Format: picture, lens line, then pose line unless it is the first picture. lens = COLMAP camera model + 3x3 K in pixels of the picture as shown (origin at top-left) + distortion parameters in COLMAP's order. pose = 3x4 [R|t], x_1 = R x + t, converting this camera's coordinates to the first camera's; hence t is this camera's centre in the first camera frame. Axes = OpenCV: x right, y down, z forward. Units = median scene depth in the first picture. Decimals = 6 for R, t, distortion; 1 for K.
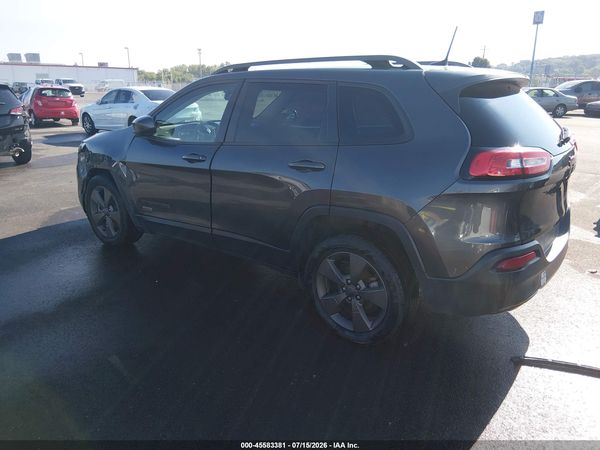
lens RADIAL K [[449.3, 0, 300.0], [0, 449.3, 225.0], [0, 0, 1]] dist [0.092332, -0.142609]
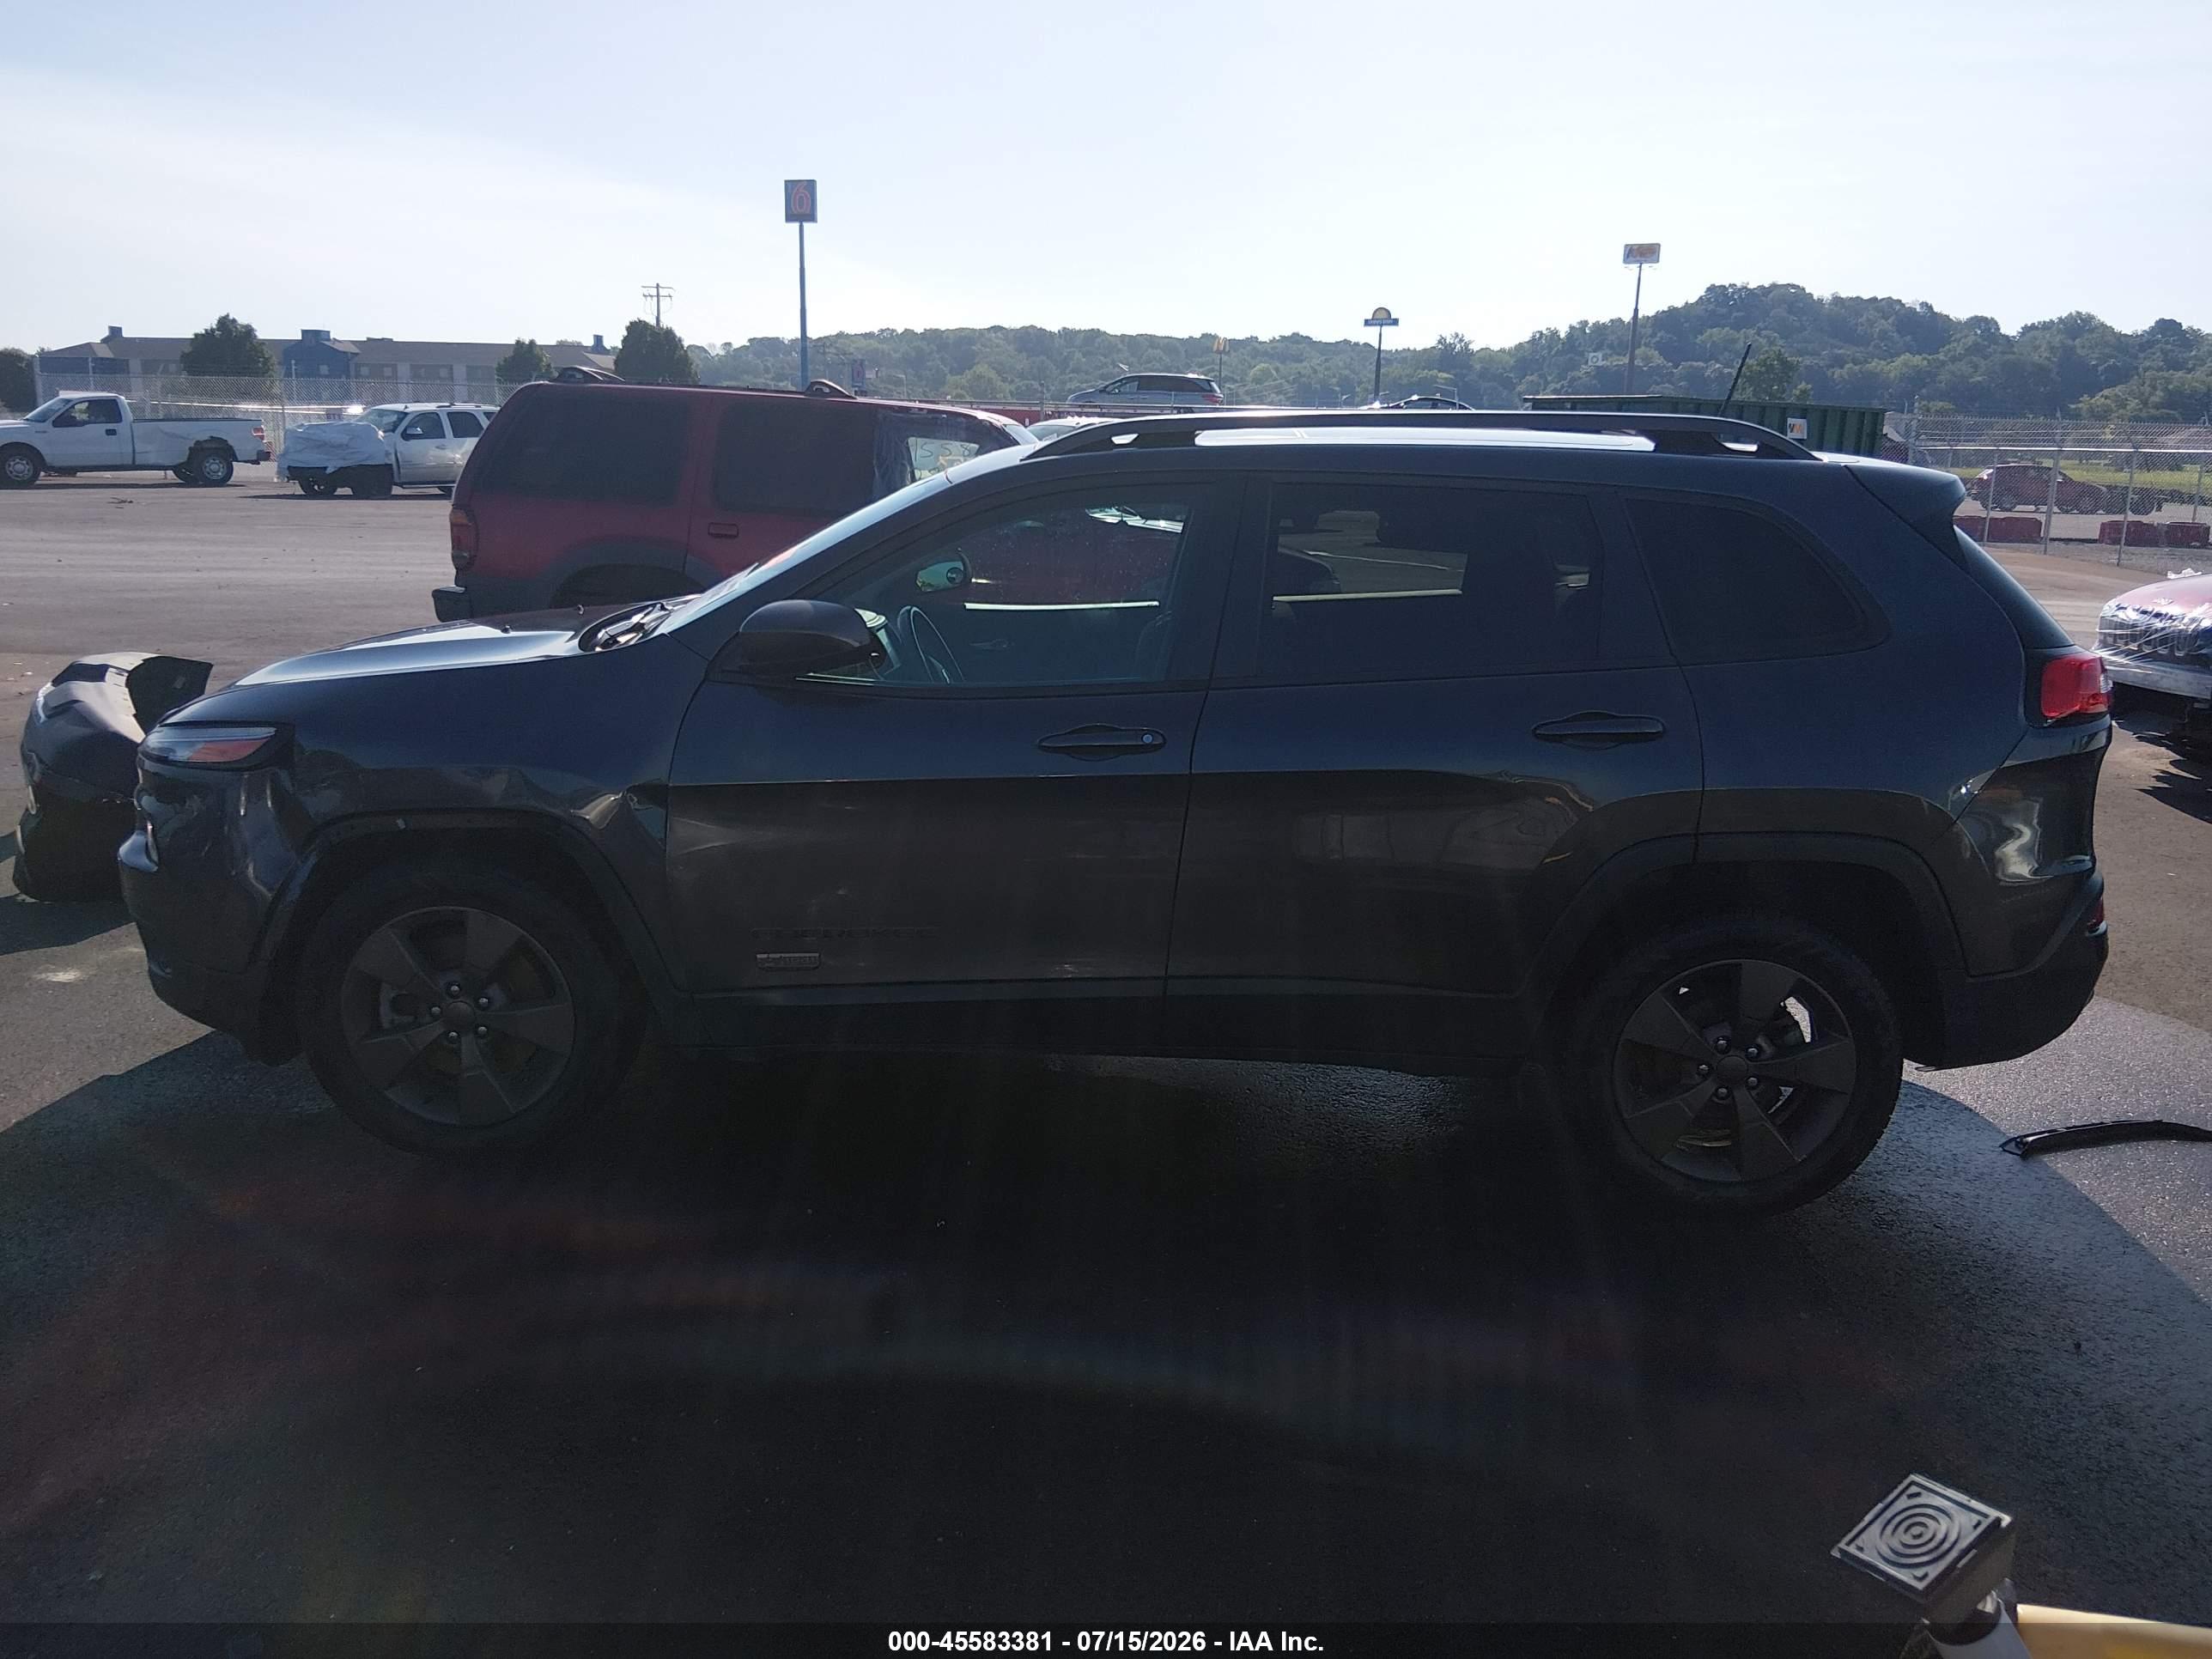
lens RADIAL K [[1656.3, 0, 1106.0], [0, 1656.3, 829.5], [0, 0, 1]] dist [0.092332, -0.142609]
pose [[0.806198, -0.121586, 0.579018, -0.861657], [0.152631, 0.988271, -0.004994, -0.090770], [-0.571619, 0.092402, 0.815299, 0.160469]]
